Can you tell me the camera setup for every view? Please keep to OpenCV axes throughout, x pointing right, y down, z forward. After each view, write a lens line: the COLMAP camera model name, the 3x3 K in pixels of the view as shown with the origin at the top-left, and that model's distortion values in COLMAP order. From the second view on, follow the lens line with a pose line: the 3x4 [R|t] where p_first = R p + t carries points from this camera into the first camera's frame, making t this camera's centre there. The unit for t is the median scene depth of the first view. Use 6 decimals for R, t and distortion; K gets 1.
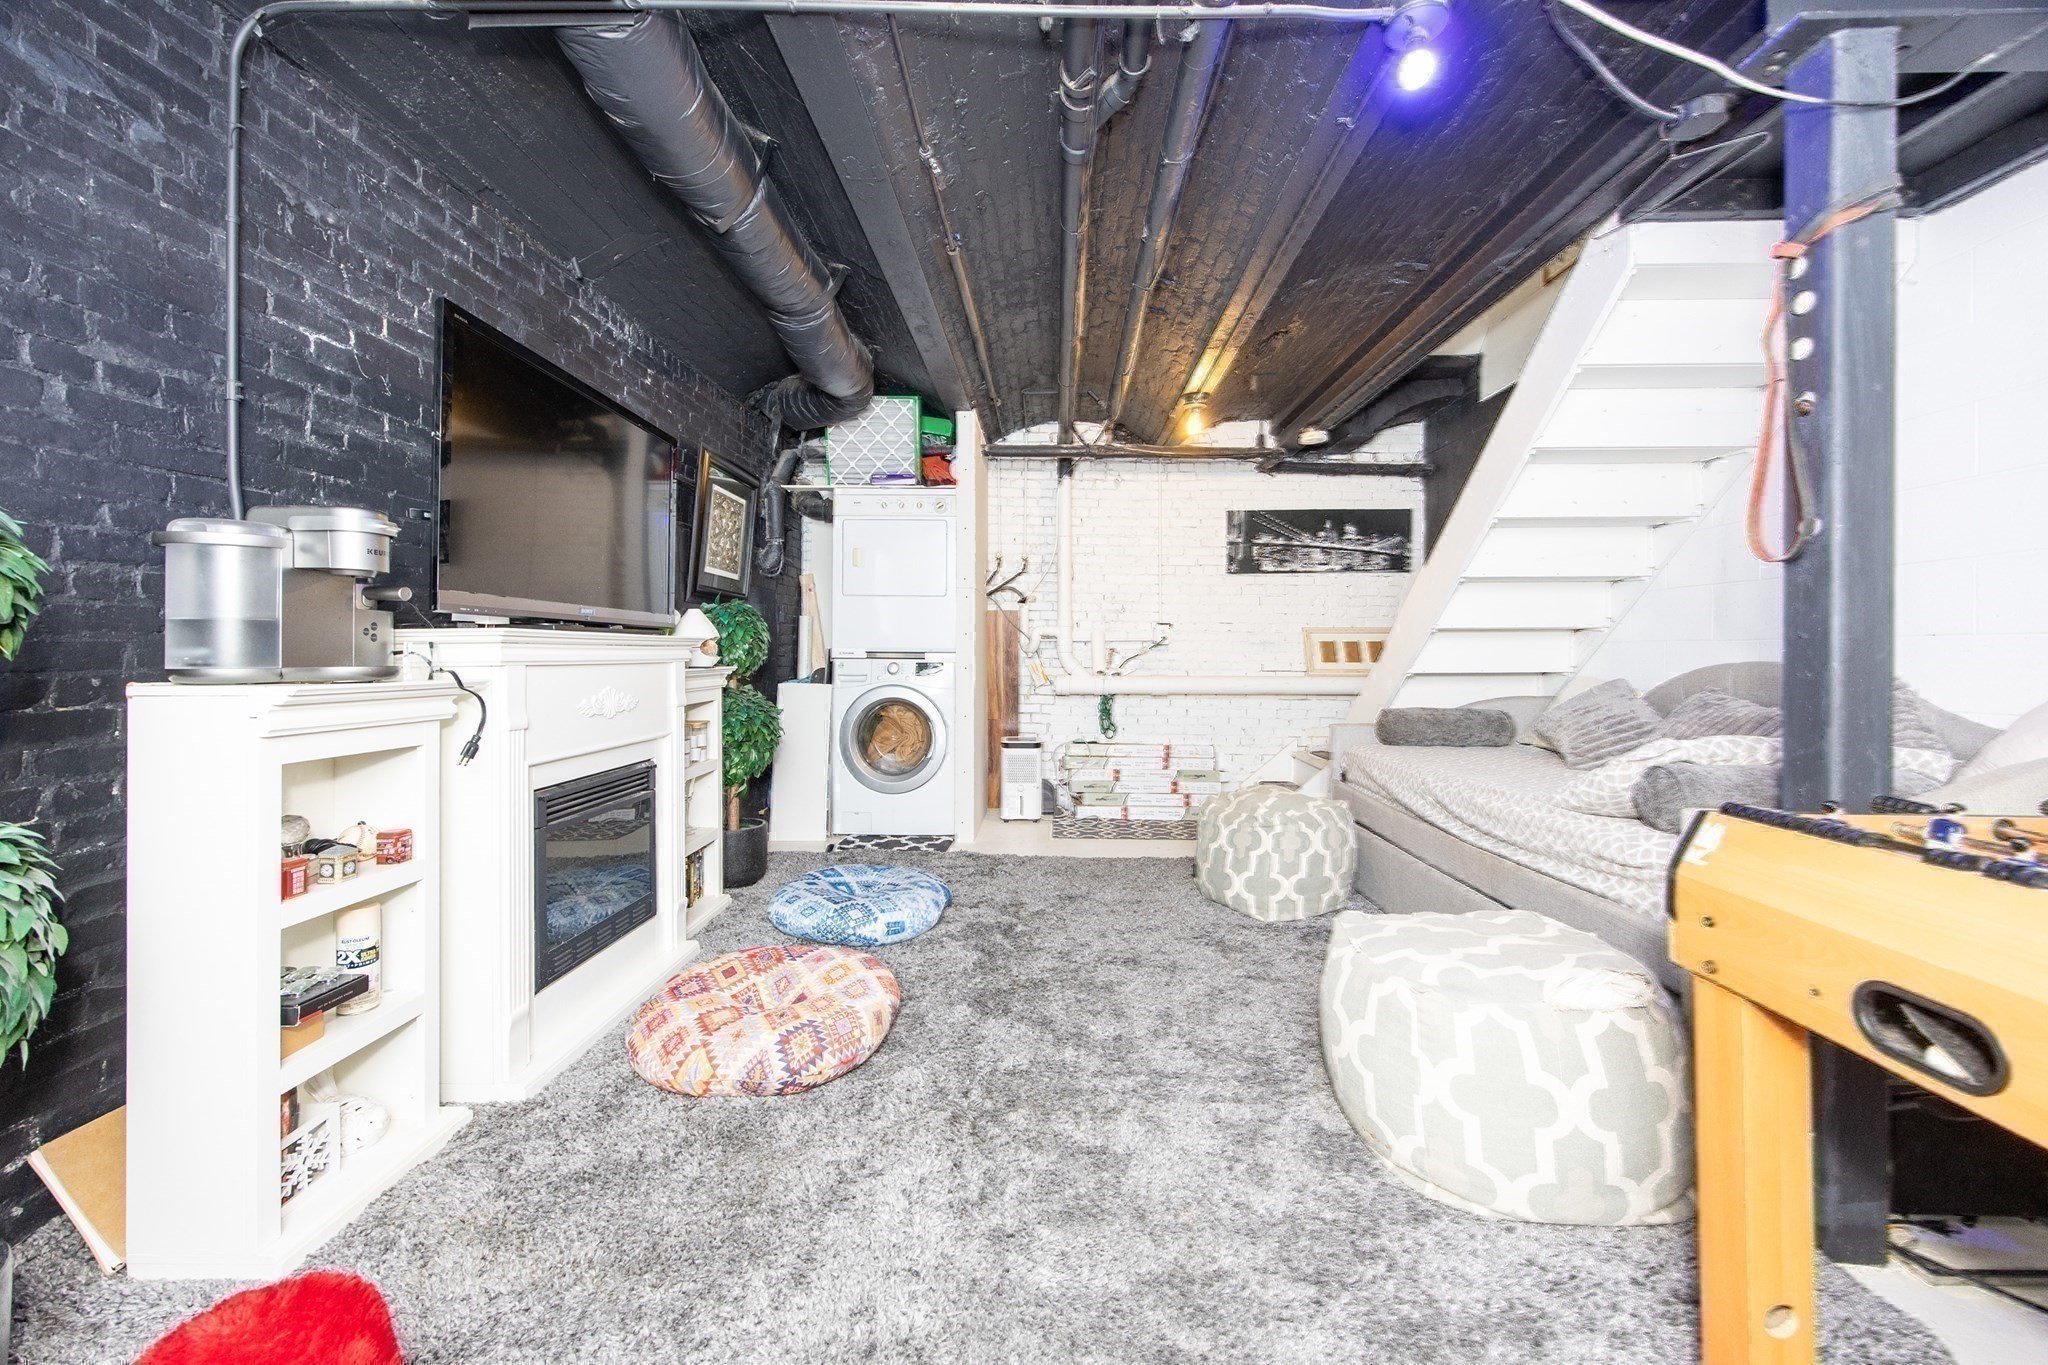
lens RADIAL K [[839.3, 0, 1033.8], [0, 839.3, 646.7], [0, 0, 1]] dist [-0.016307, 0.000987]
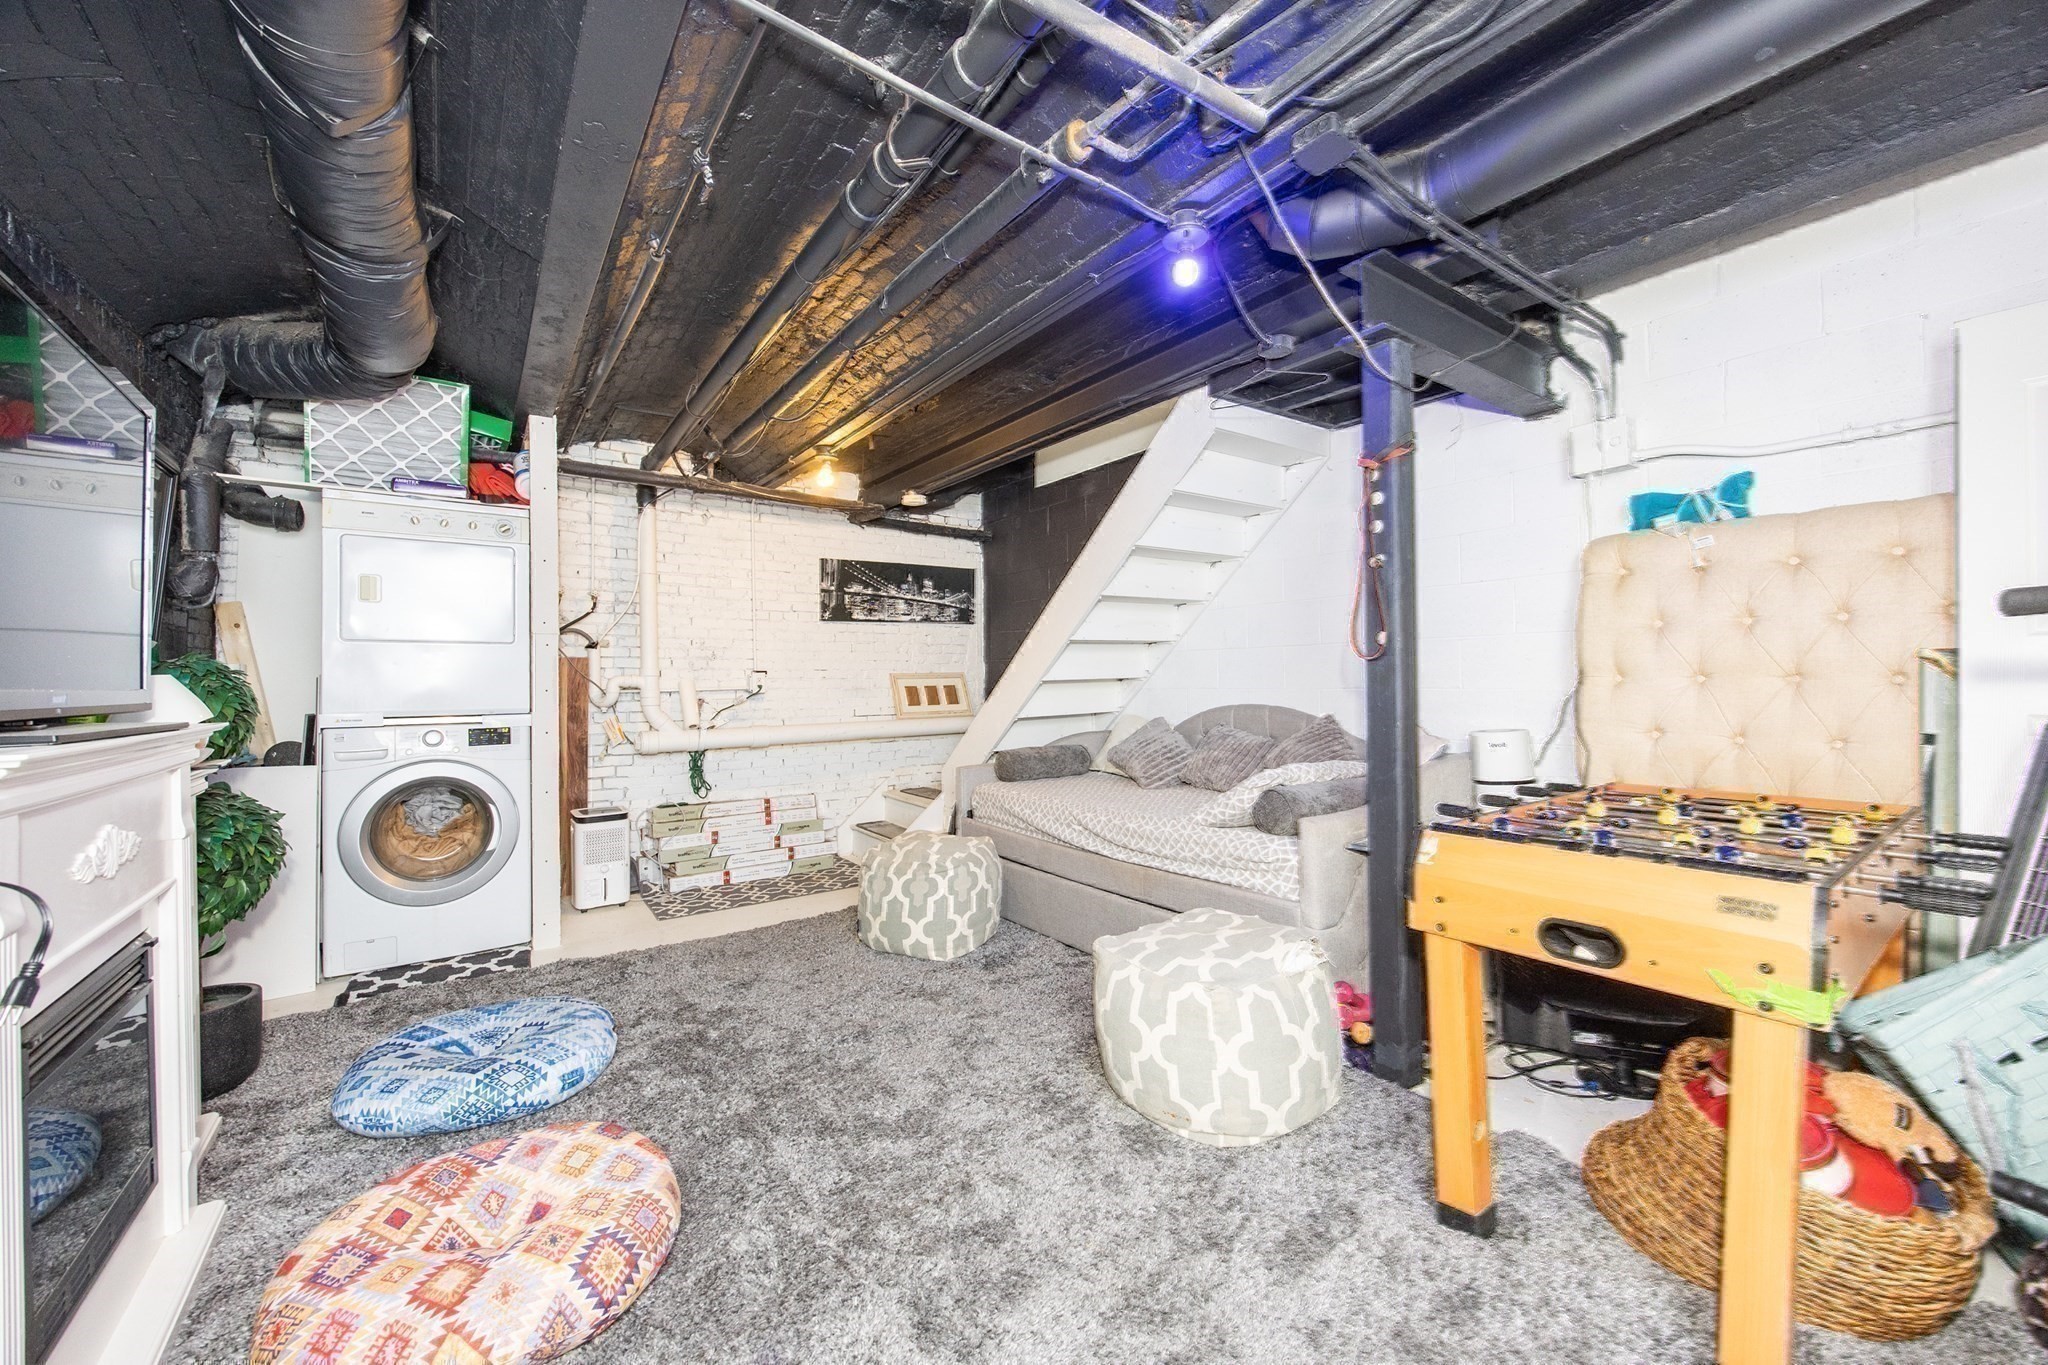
lens RADIAL K [[839.3, 0, 1033.8], [0, 839.3, 646.7], [0, 0, 1]] dist [-0.016307, 0.000987]
pose [[0.757926, 0.005062, 0.652321, -0.254122], [0.007048, 0.999848, -0.015949, -0.042008], [-0.652303, 0.016686, 0.757775, 0.080745]]
